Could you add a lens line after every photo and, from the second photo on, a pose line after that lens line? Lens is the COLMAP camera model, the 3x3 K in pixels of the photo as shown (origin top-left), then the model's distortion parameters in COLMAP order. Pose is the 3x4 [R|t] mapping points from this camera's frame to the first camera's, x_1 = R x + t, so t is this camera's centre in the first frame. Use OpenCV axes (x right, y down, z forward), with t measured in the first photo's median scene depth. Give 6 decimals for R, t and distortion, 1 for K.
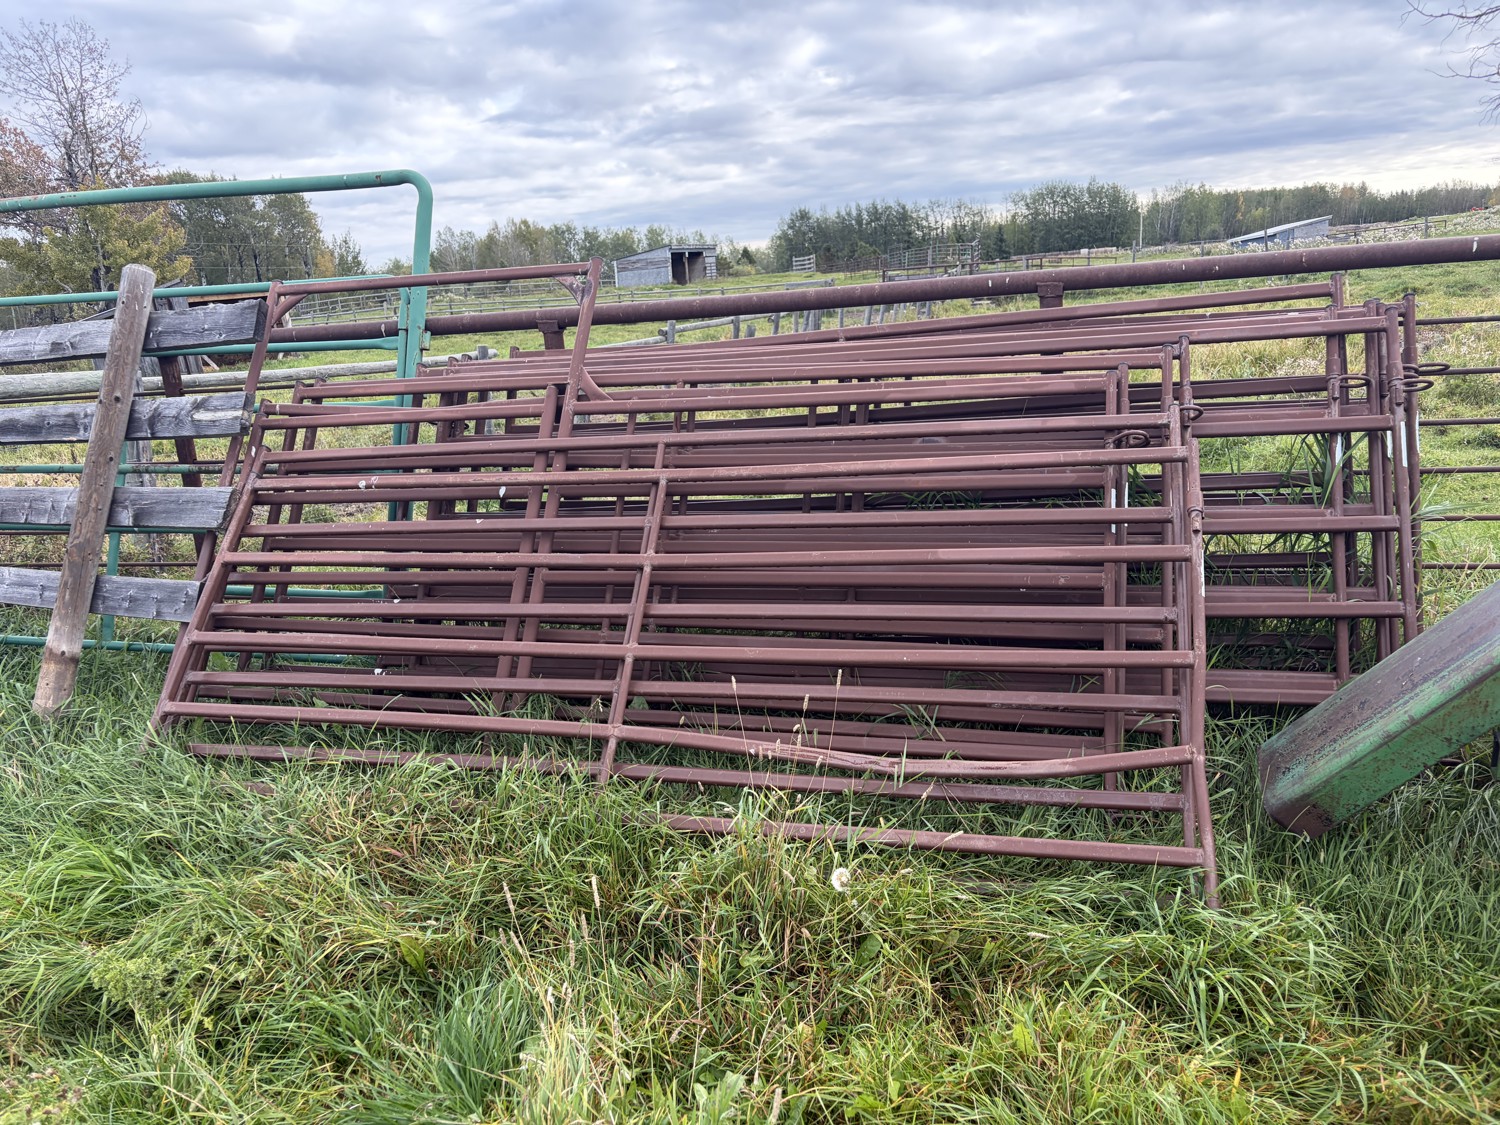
lens RADIAL K [[1141.0, 0, 747.8], [0, 1141.0, 557.1], [0, 0, 1]] dist [0.046406, -0.043503]
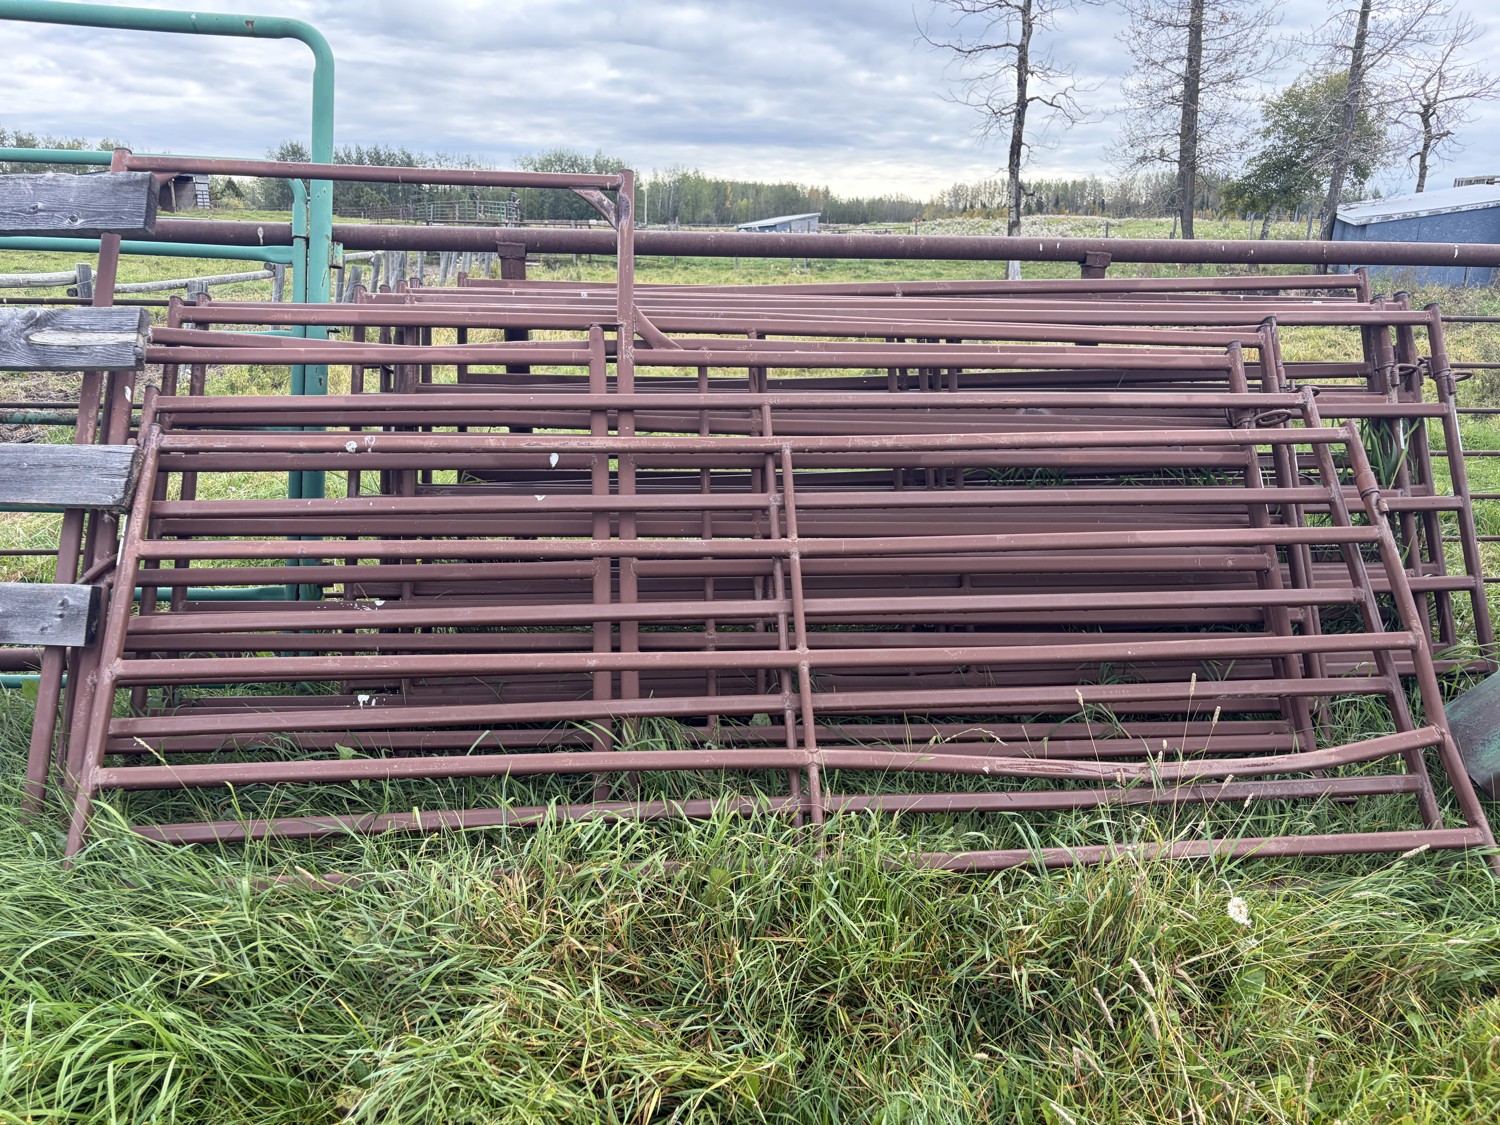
lens RADIAL K [[1141.0, 0, 740.6], [0, 1141.0, 555.9], [0, 0, 1]] dist [0.046406, -0.043503]
pose [[0.912879, -0.019035, 0.407785, -0.402244], [0.006616, 0.999471, 0.031844, -0.015148], [-0.408176, -0.026372, 0.912522, 0.227239]]
